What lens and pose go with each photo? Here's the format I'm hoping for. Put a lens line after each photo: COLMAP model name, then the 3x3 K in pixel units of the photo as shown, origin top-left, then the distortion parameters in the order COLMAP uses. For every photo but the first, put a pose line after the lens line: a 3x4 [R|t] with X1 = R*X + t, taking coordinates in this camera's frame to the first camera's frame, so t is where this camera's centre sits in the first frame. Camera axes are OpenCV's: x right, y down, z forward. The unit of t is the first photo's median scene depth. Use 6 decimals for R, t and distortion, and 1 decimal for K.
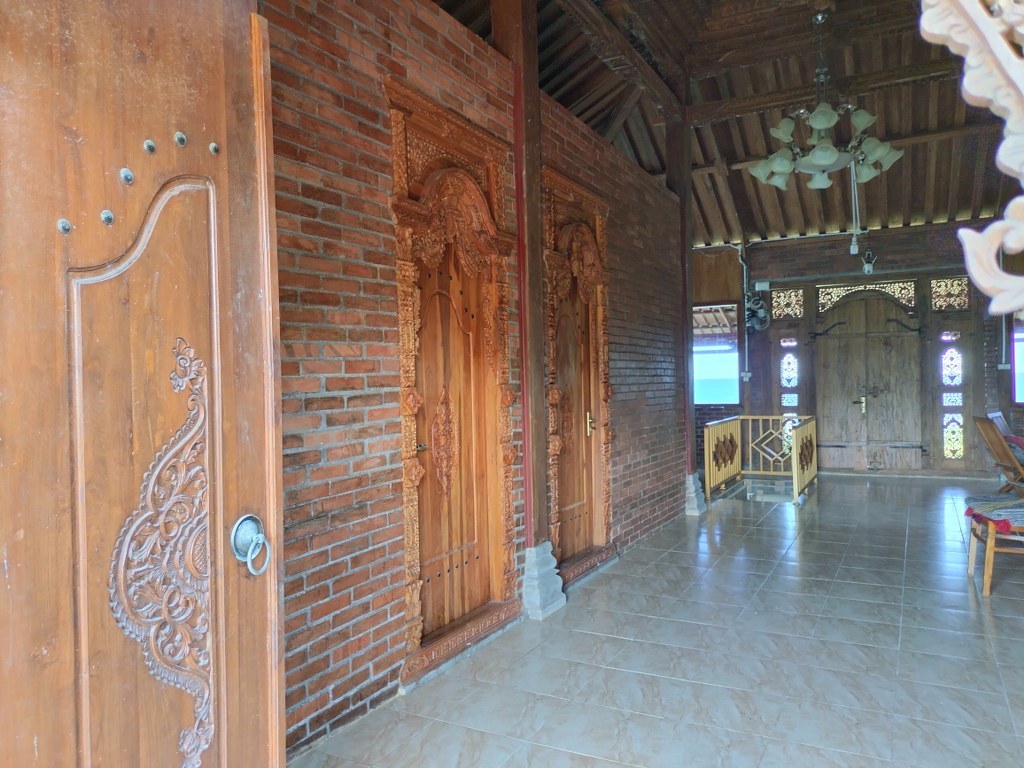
lens RADIAL K [[754.7, 0, 516.1], [0, 754.7, 383.0], [0, 0, 1]] dist [0.084256, -0.133572]
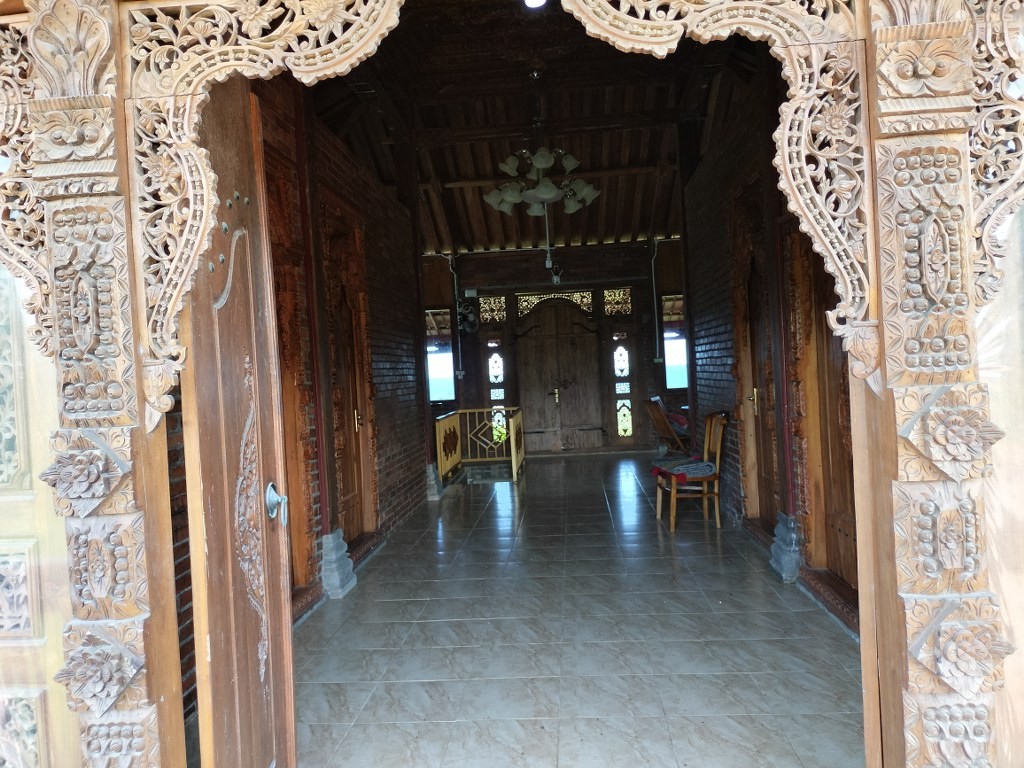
lens RADIAL K [[754.7, 0, 516.1], [0, 754.7, 383.0], [0, 0, 1]] dist [0.084256, -0.133572]
pose [[0.918511, -0.035023, 0.393840, -0.096397], [0.036161, 0.999336, 0.004533, 0.002693], [-0.393737, 0.010078, 0.919168, -0.071708]]
